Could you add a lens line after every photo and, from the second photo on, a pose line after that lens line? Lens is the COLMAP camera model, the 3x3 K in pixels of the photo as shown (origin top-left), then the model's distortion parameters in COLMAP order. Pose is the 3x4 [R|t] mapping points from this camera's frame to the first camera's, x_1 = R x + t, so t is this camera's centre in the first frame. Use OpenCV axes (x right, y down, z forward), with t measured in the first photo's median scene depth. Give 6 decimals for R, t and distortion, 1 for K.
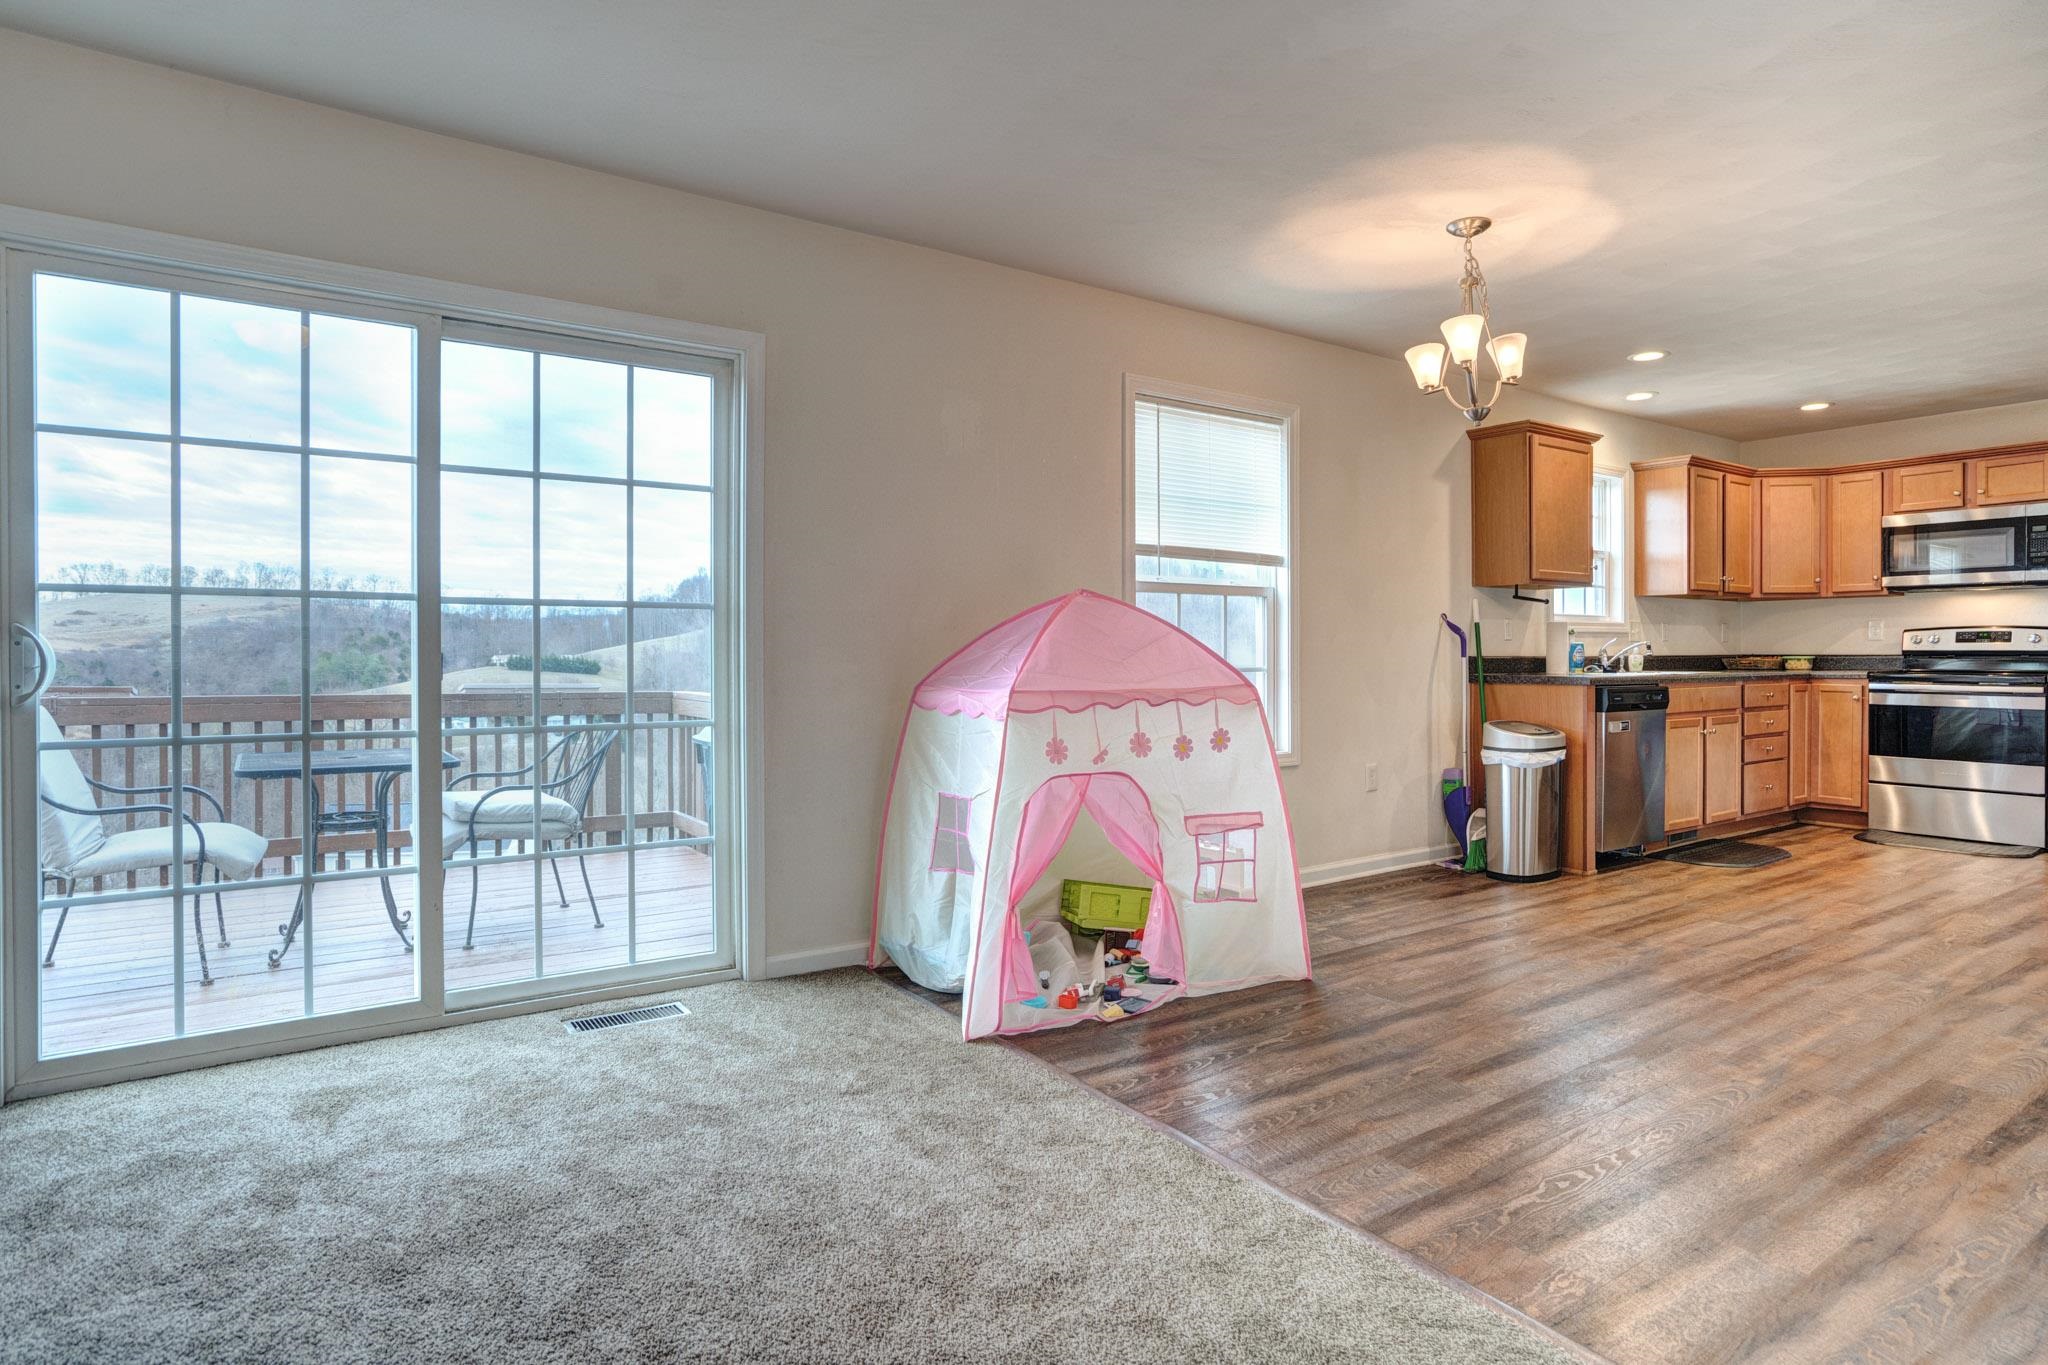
lens RADIAL K [[1103.8, 0, 1017.9], [0, 1103.8, 656.9], [0, 0, 1]] dist [-0.037858, 0.025531]
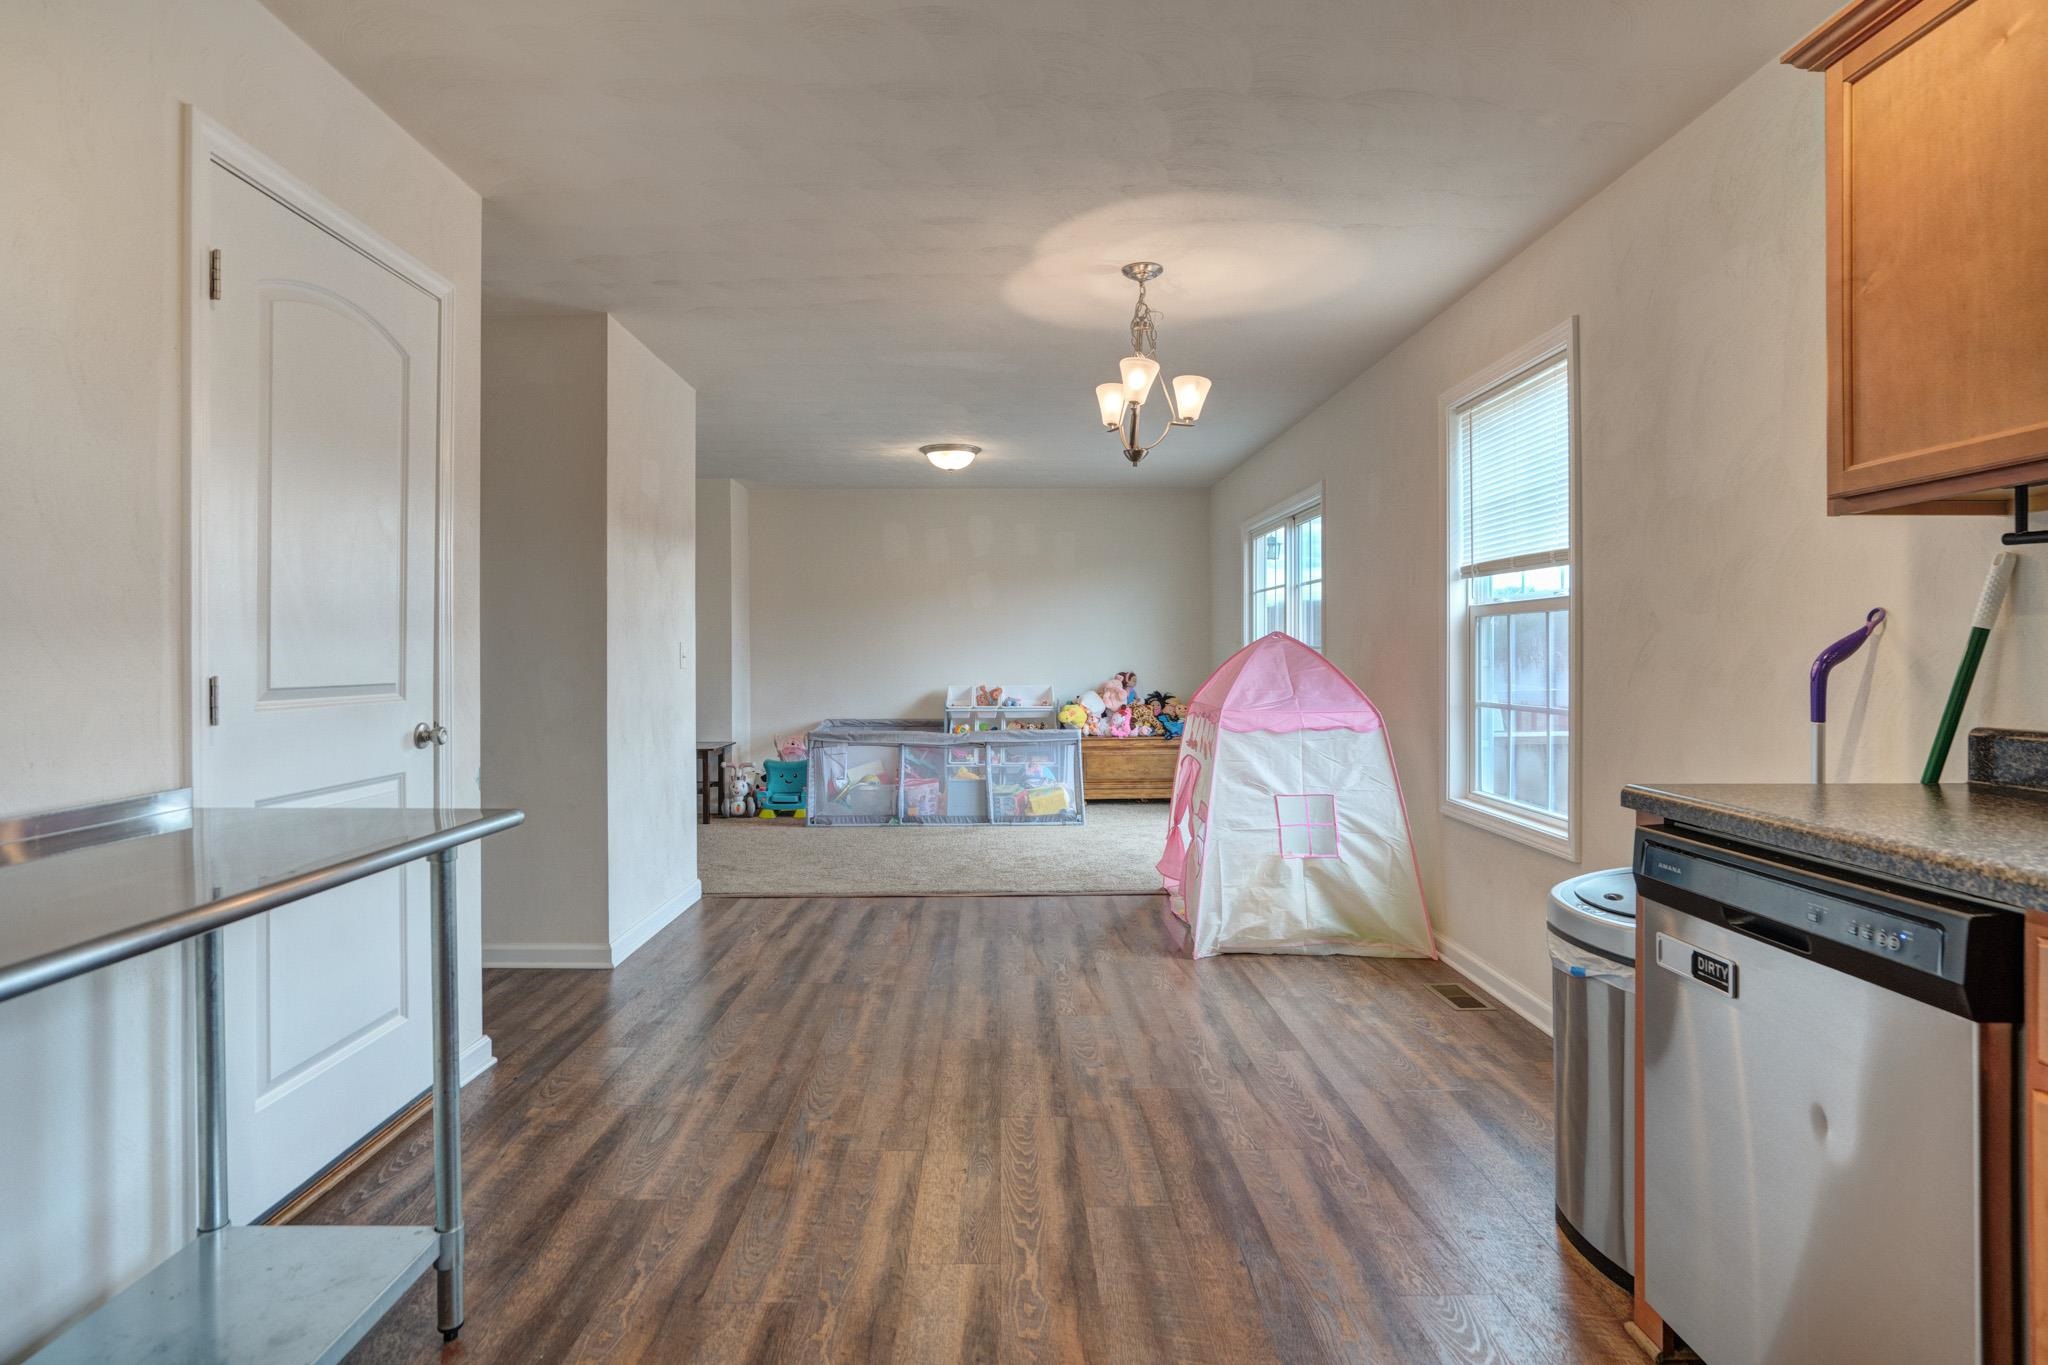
lens RADIAL K [[1078.2, 0, 1013.9], [0, 1078.2, 654.6], [0, 0, 1]] dist [-0.033110, 0.023389]
pose [[-0.549936, 0.002639, -0.835203, 0.799150], [0.000438, 0.999996, 0.002871, -0.022308], [0.835207, 0.001213, -0.549935, 0.882424]]
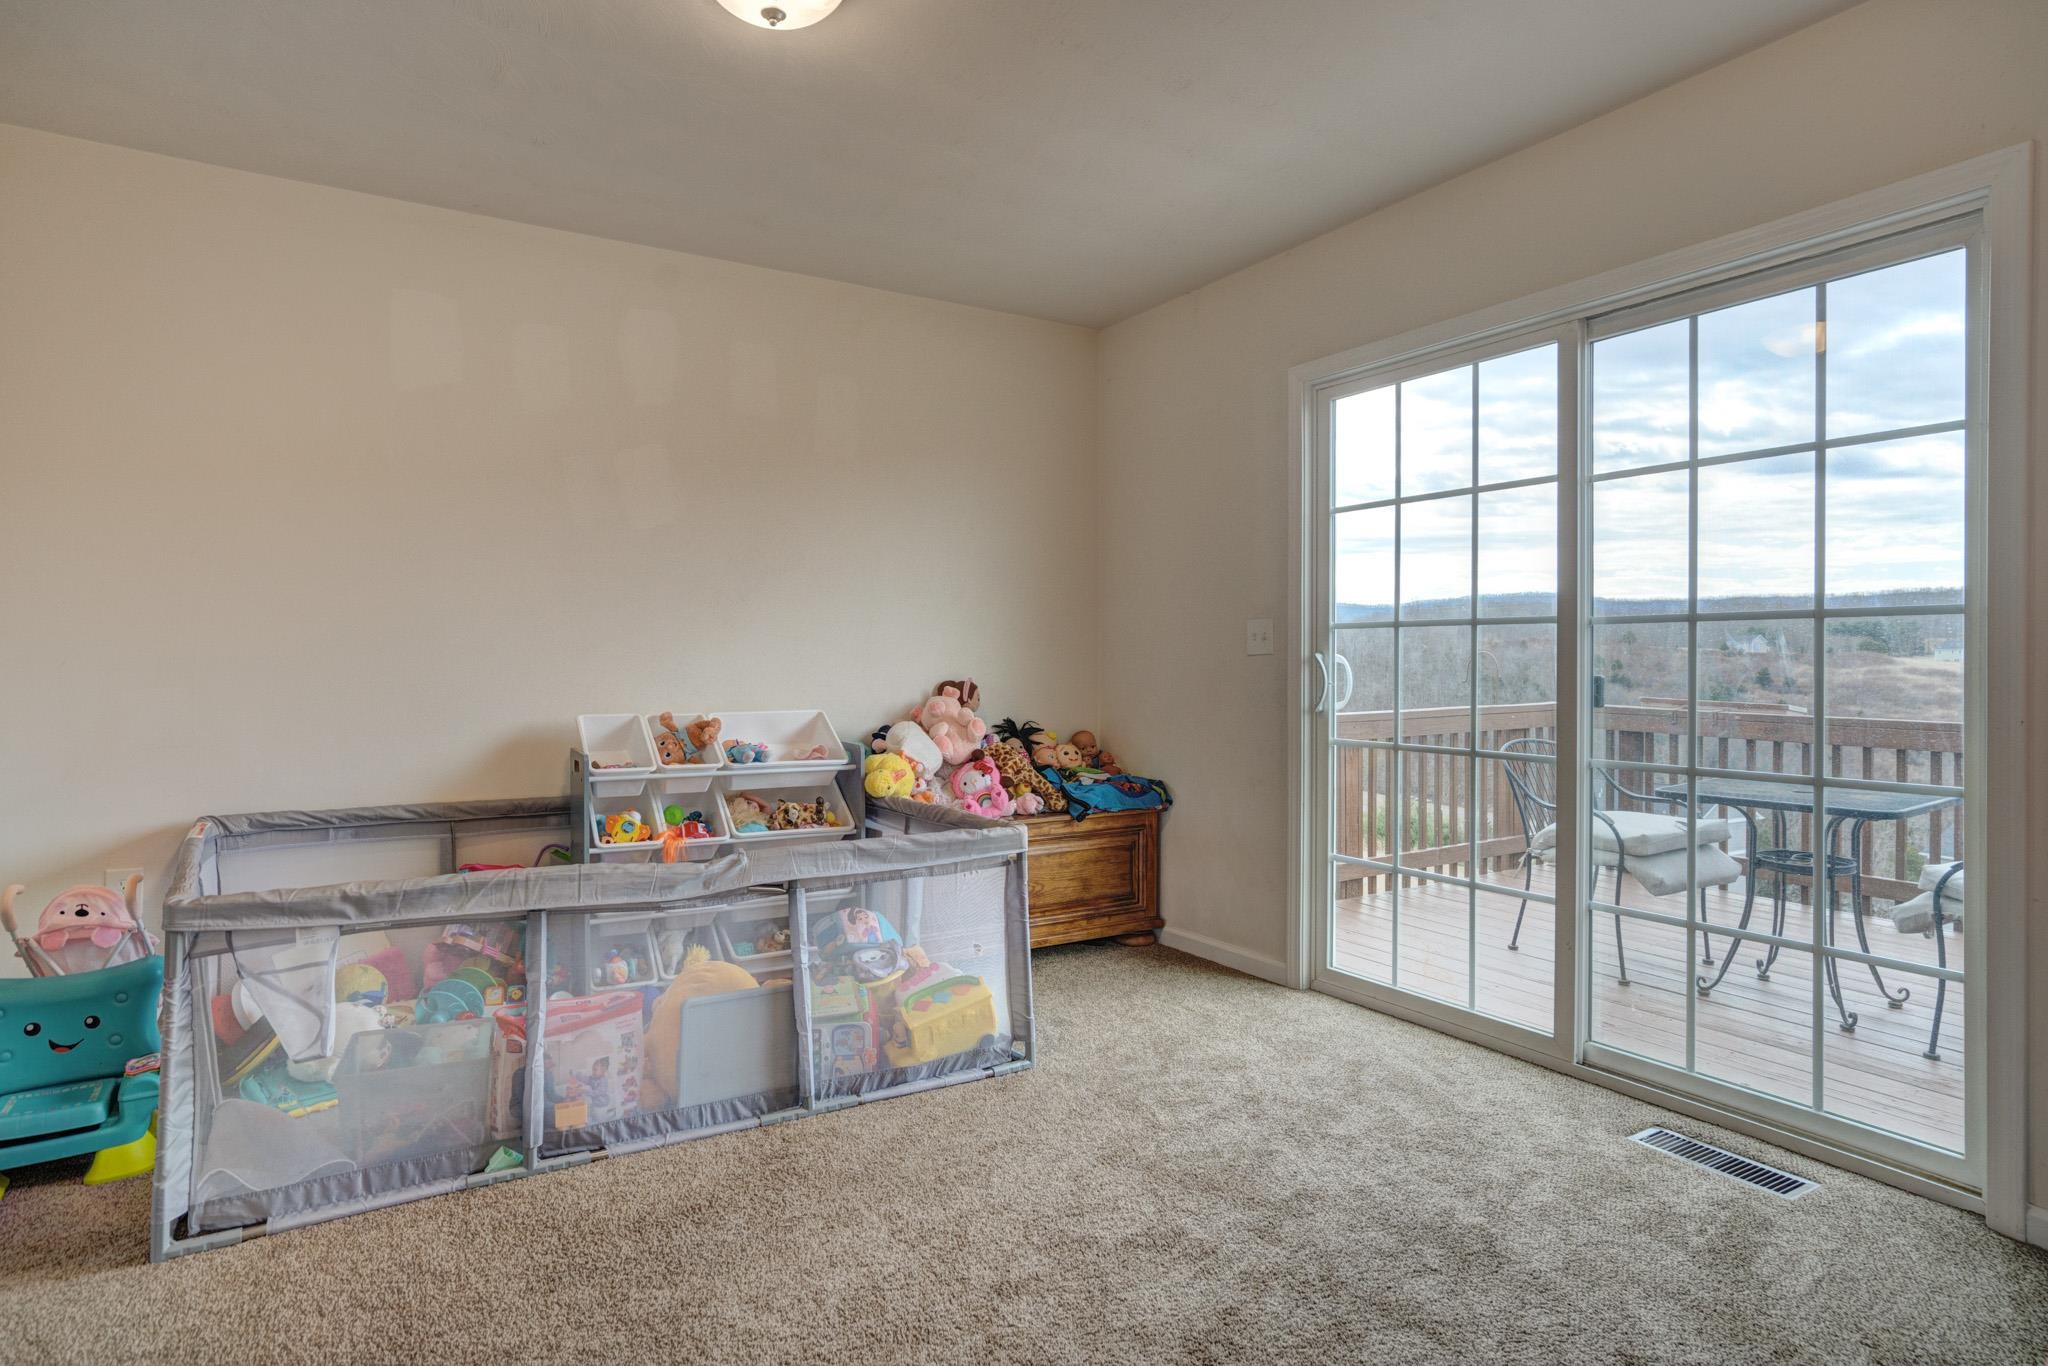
lens RADIAL K [[1103.8, 0, 1017.9], [0, 1103.8, 657.4], [0, 0, 1]] dist [-0.037858, 0.025531]
pose [[-0.053400, -0.004288, -0.998564, 0.217536], [-0.006983, 0.999968, -0.003920, -0.006818], [0.998549, 0.006764, -0.053428, 0.282867]]
